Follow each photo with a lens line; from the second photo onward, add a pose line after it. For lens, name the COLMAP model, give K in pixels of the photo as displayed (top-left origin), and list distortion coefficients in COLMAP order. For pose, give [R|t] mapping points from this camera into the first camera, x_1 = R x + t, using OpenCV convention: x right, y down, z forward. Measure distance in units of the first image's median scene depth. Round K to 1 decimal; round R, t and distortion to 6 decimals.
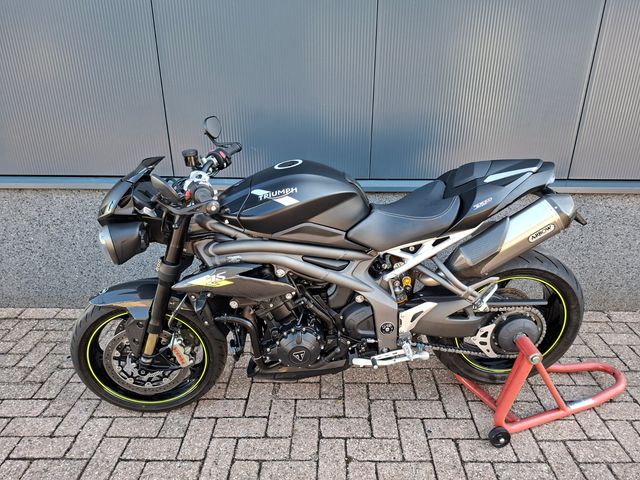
lens RADIAL K [[450.2, 0, 324.3], [0, 450.2, 239.1], [0, 0, 1]] dist [0.032409, -0.038912]
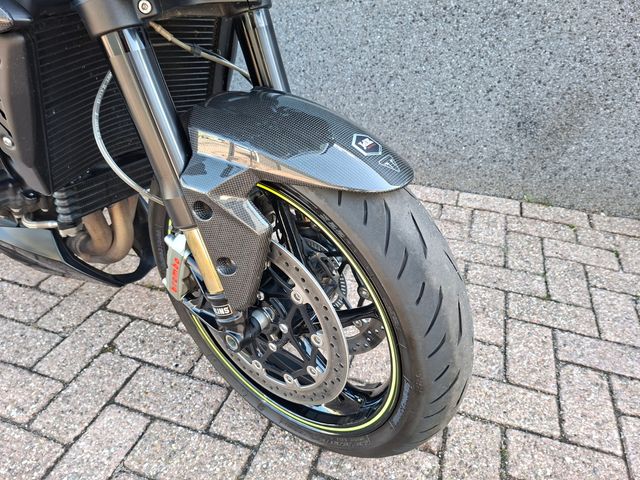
lens RADIAL K [[450.2, 0, 321.2], [0, 450.2, 242.2], [0, 0, 1]] dist [0.032409, -0.038912]
pose [[0.947812, 0.192107, -0.254453, 0.438285], [-0.137608, 0.966413, 0.217047, 0.178521], [0.287603, -0.170705, 0.942414, 0.528425]]
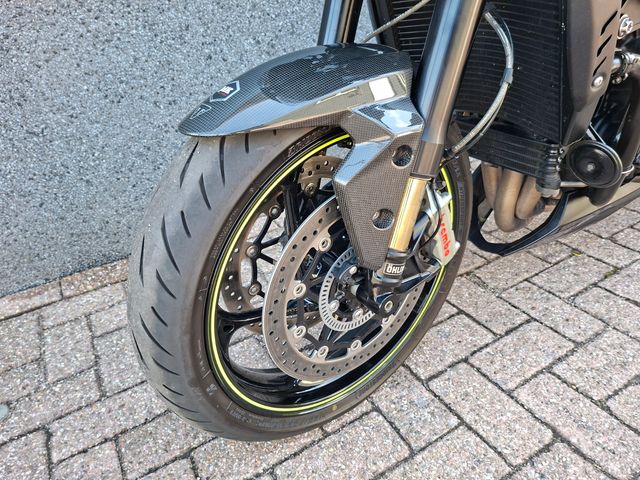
lens RADIAL K [[450.2, 0, 323.3], [0, 450.2, 239.6], [0, 0, 1]] dist [0.032409, -0.038912]
pose [[0.855003, -0.311320, 0.414788, -0.574101], [0.268497, 0.949975, 0.159552, 0.171716], [-0.443710, -0.025048, 0.895820, 0.699427]]
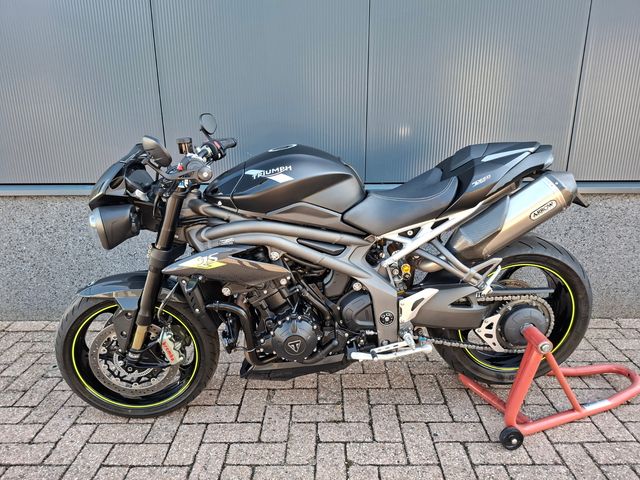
lens RADIAL K [[450.2, 0, 317.2], [0, 450.2, 232.1], [0, 0, 1]] dist [0.032409, -0.038912]
pose [[0.999906, -0.011121, -0.007976, 0.001737], [0.010195, 0.994095, -0.108033, 0.114816], [0.009130, 0.107942, 0.994115, 0.030648]]
